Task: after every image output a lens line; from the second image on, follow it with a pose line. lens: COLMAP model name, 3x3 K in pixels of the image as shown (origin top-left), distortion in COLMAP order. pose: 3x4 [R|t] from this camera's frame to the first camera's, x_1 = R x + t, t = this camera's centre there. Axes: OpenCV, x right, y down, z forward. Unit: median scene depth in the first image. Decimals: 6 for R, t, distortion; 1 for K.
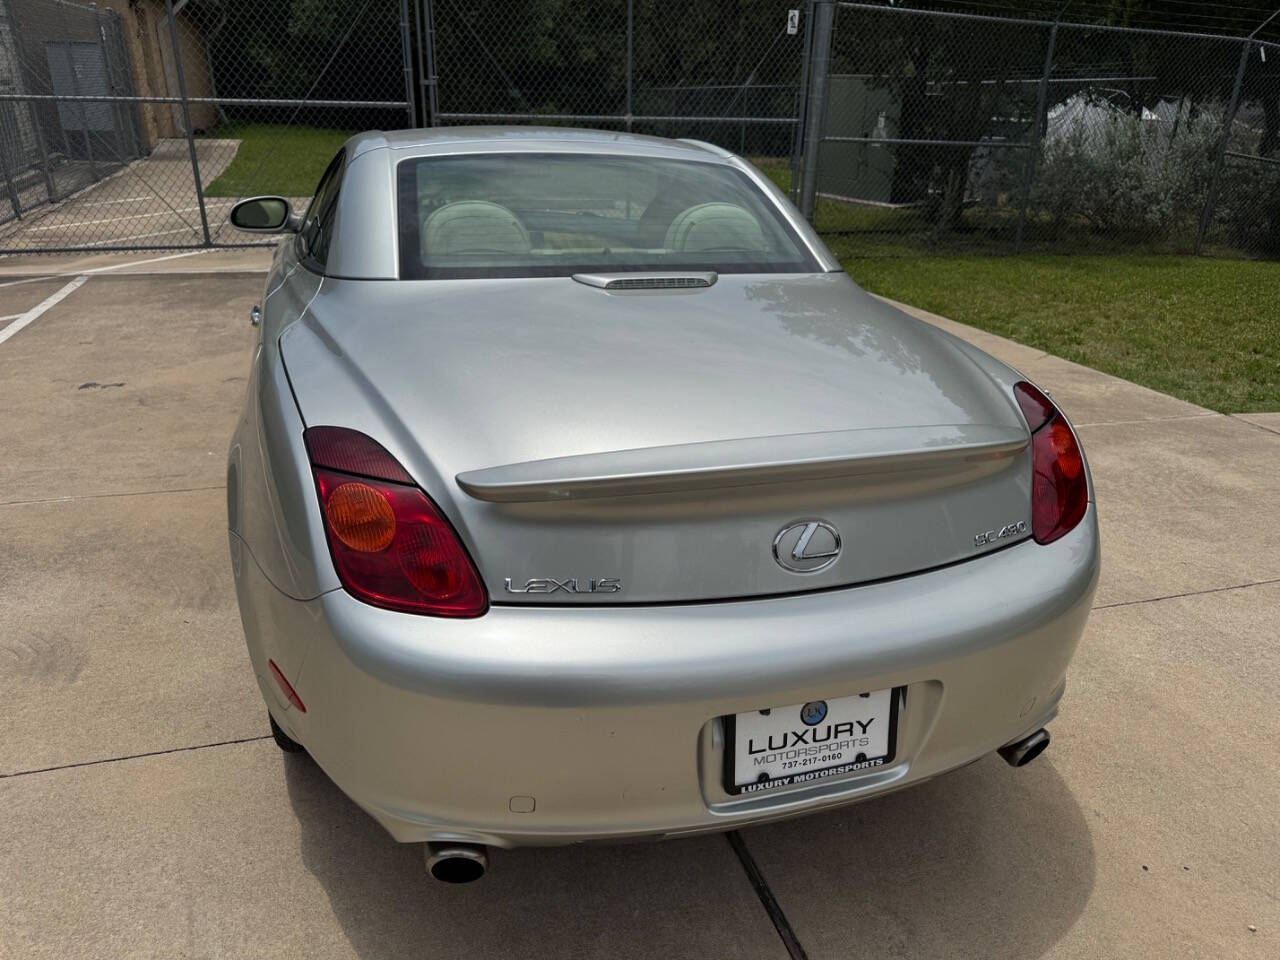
lens RADIAL K [[908.6, 0, 637.3], [0, 908.6, 484.6], [0, 0, 1]] dist [0.027926, -0.032954]
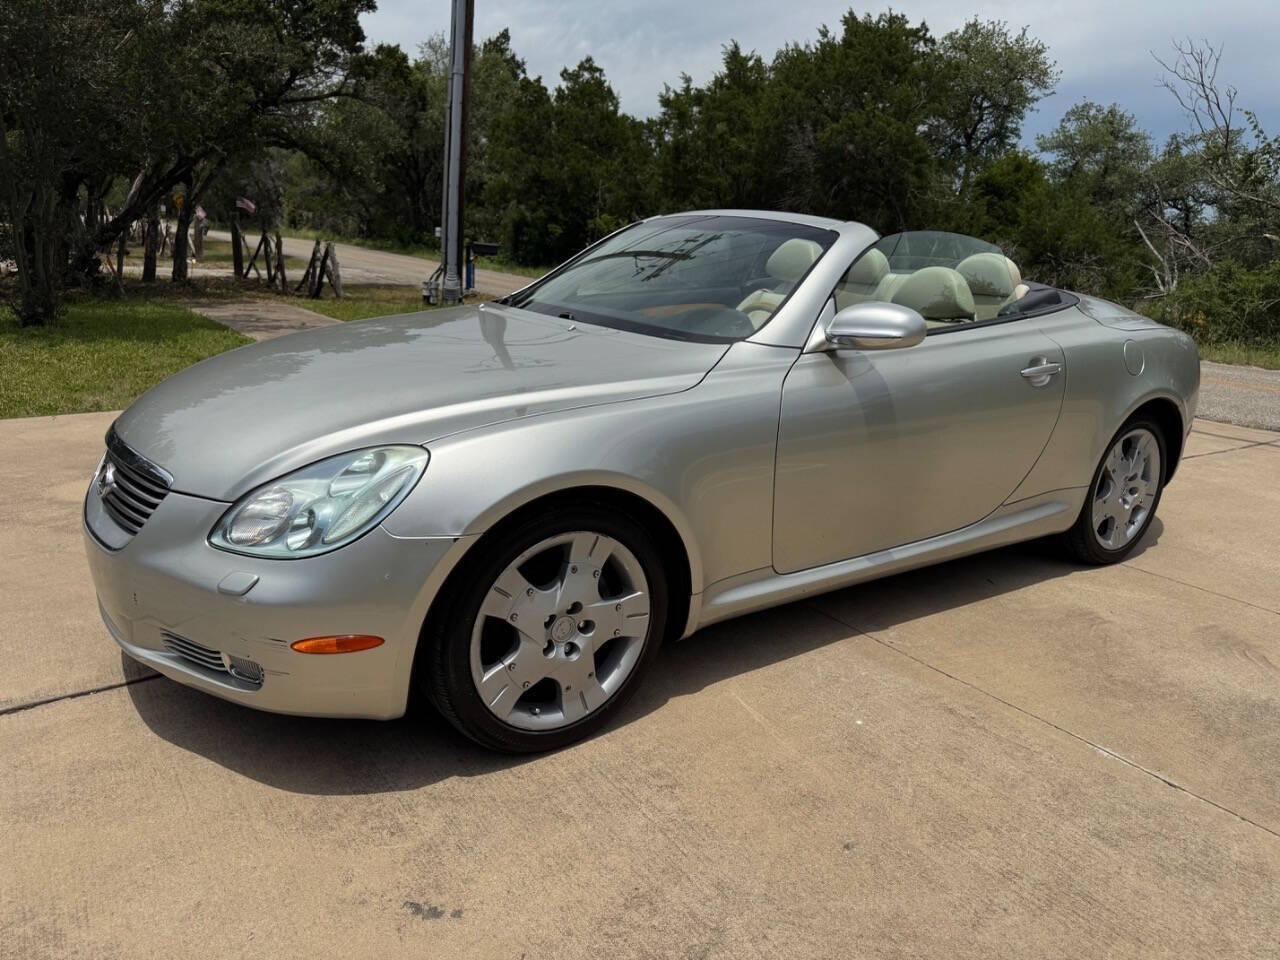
lens RADIAL K [[908.6, 0, 643.4], [0, 908.6, 488.0], [0, 0, 1]] dist [0.027926, -0.032954]
pose [[-0.293043, -0.317748, 0.901755, -0.977206], [0.319842, 0.856241, 0.405650, -0.496716], [-0.901014, 0.407292, -0.149287, 1.205151]]
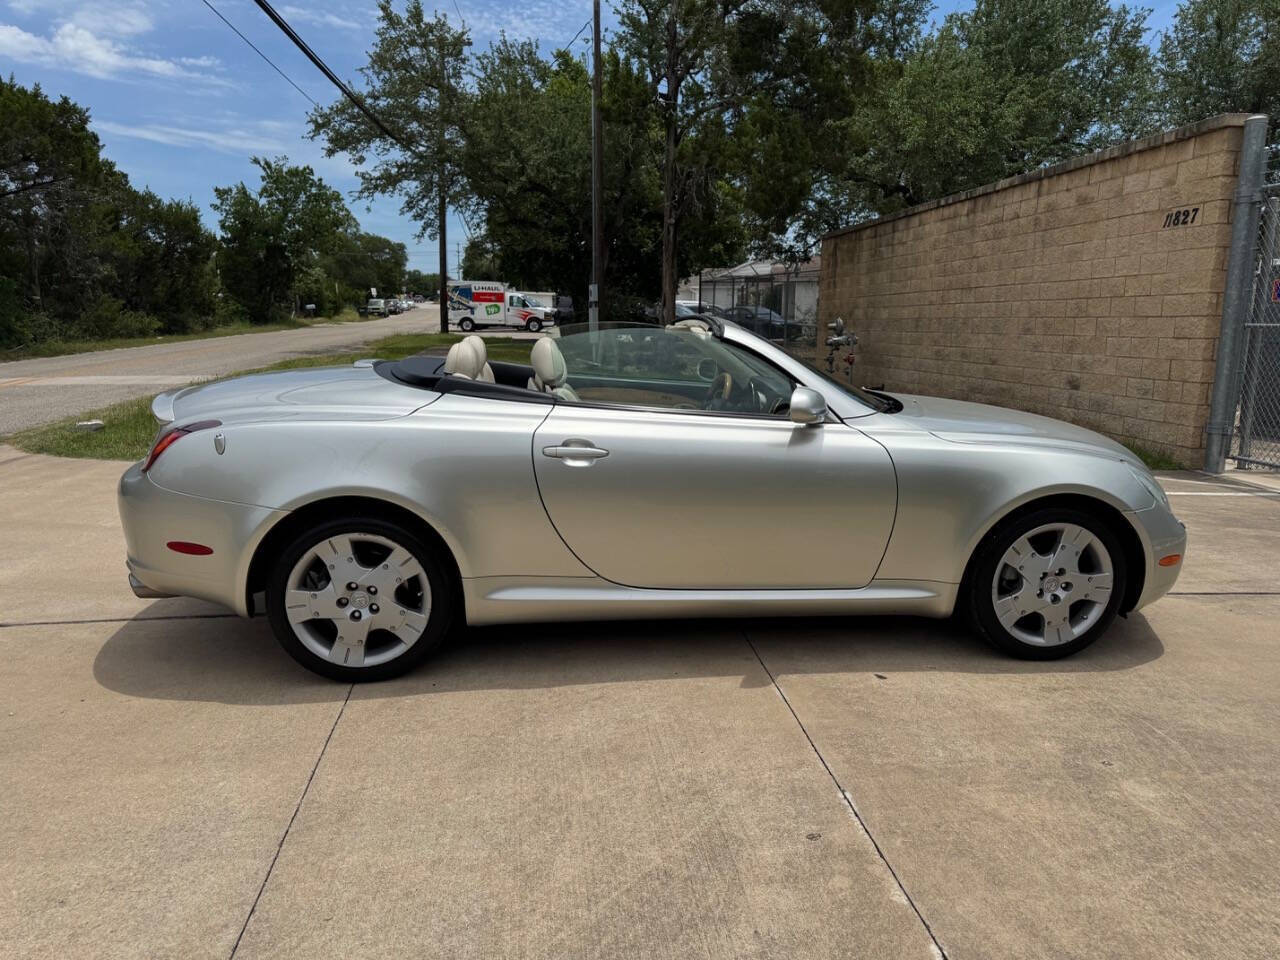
lens RADIAL K [[908.6, 0, 645.3], [0, 908.6, 485.3], [0, 0, 1]] dist [0.027926, -0.032954]
pose [[-0.190392, 0.152791, -0.969745, 1.005604], [-0.404535, 0.887837, 0.219309, -0.363905], [0.894485, 0.434050, -0.107228, 1.017499]]
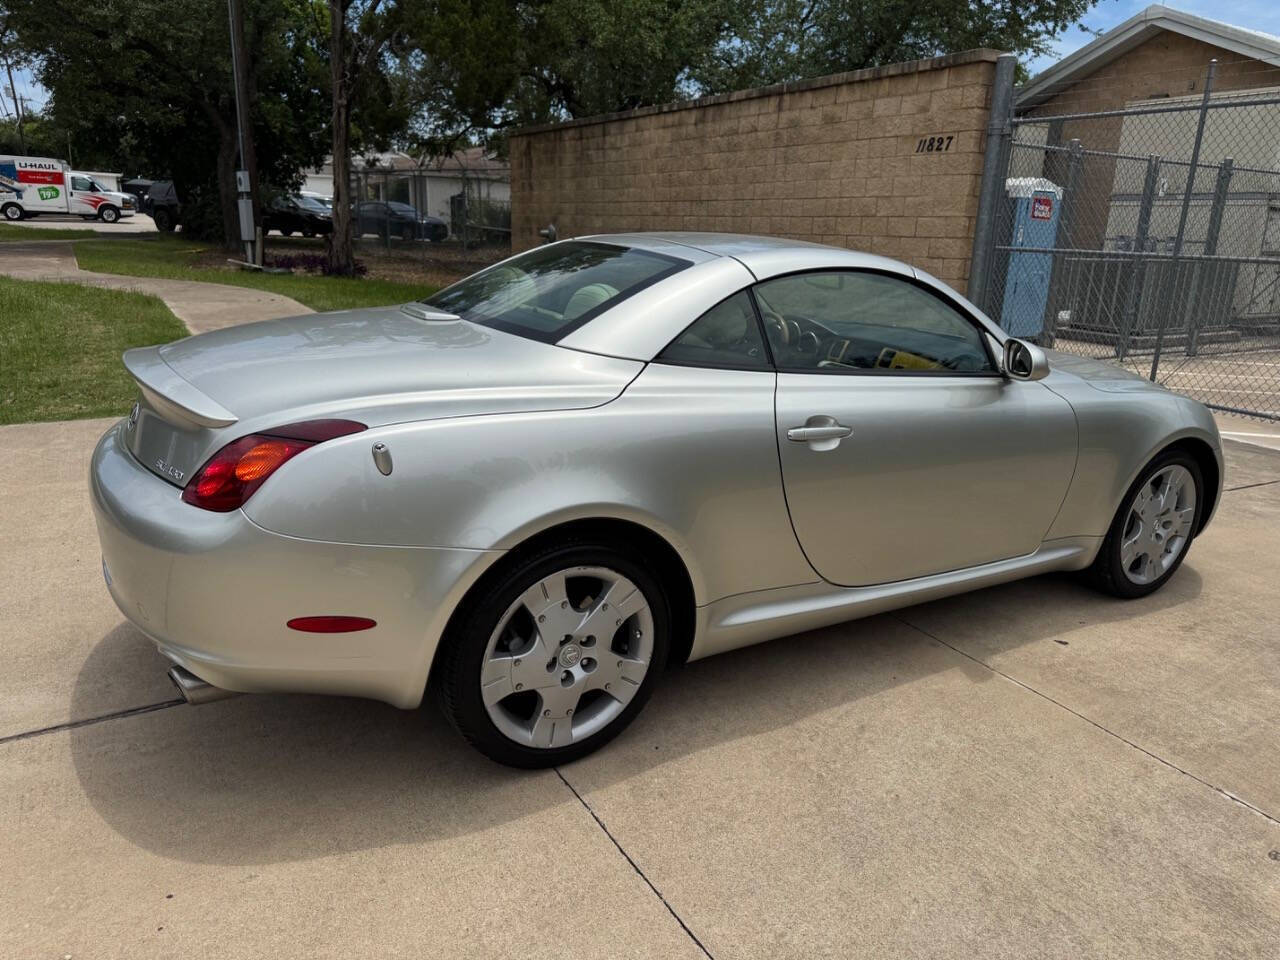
lens RADIAL K [[908.6, 0, 645.4], [0, 908.6, 481.9], [0, 0, 1]] dist [0.027926, -0.032954]
pose [[0.232296, 0.249983, -0.939972, 0.795754], [-0.417834, 0.898339, 0.135651, -0.176456], [0.878324, 0.361241, 0.313132, 0.525371]]
